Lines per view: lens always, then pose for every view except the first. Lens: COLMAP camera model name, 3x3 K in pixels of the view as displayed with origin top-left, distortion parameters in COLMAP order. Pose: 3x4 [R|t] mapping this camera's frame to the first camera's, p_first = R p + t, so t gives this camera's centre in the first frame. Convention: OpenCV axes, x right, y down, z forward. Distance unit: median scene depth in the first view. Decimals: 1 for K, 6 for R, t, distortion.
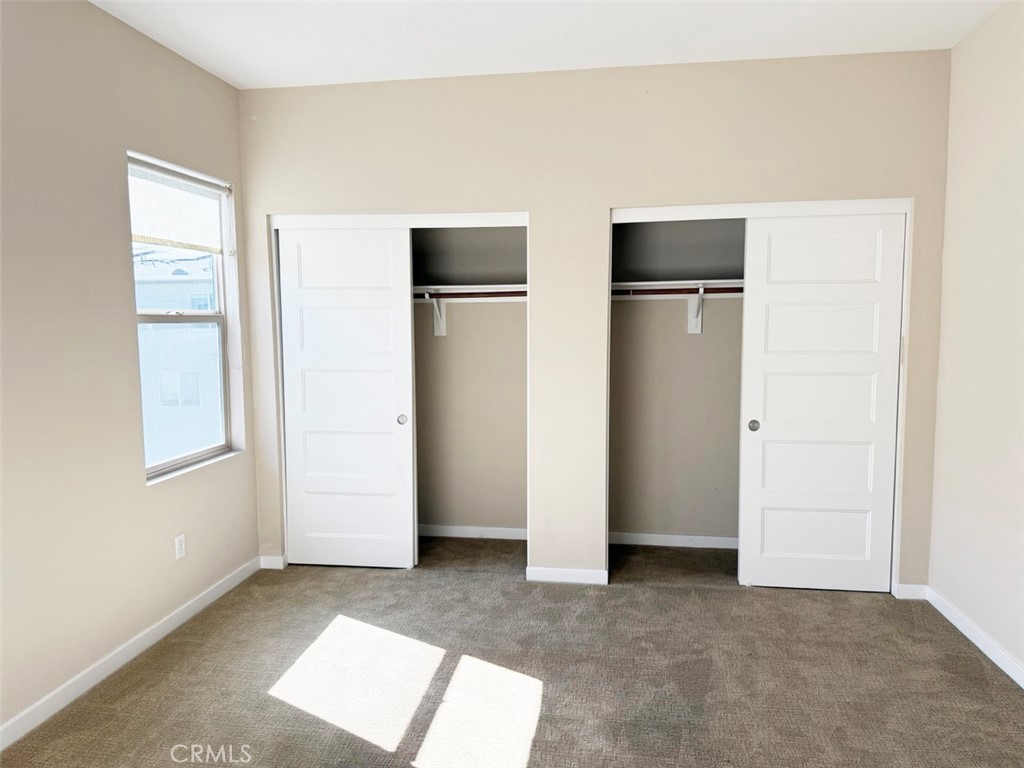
lens RADIAL K [[716.4, 0, 513.9], [0, 716.4, 374.3], [0, 0, 1]] dist [0.068741, -0.091753]
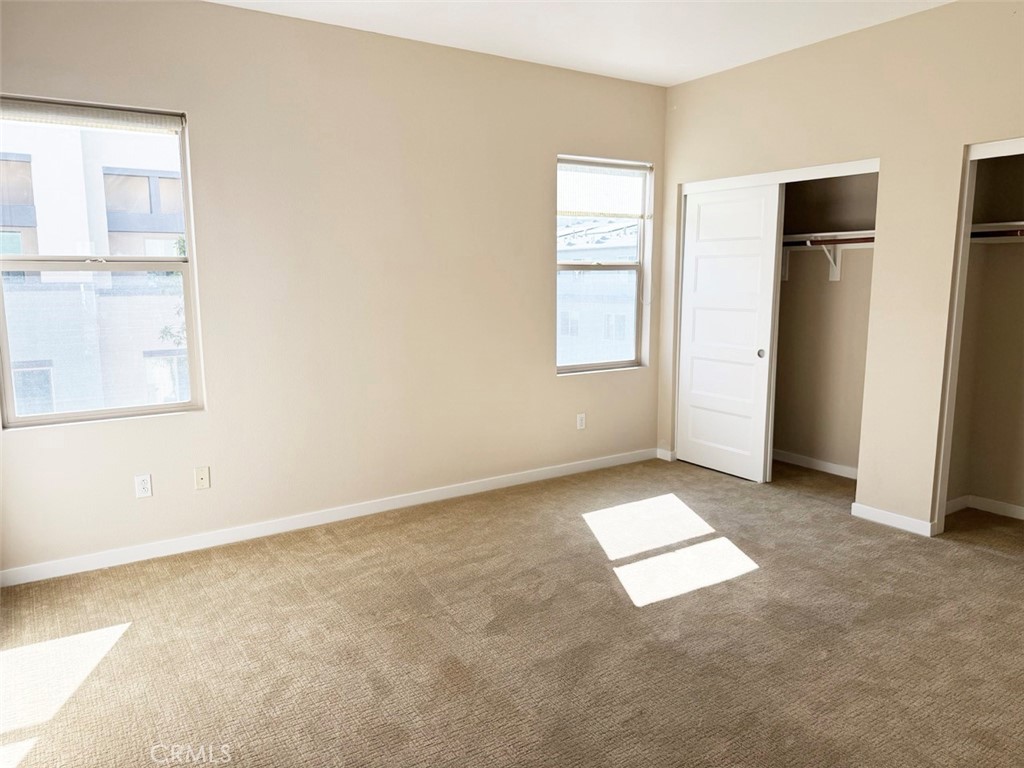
lens RADIAL K [[716.4, 0, 513.6], [0, 716.4, 379.2], [0, 0, 1]] dist [0.068741, -0.091753]
pose [[0.673634, 0.110322, -0.730785, 0.451698], [-0.056903, 0.993603, 0.097545, 0.013947], [0.736871, -0.024126, 0.675603, -0.081436]]
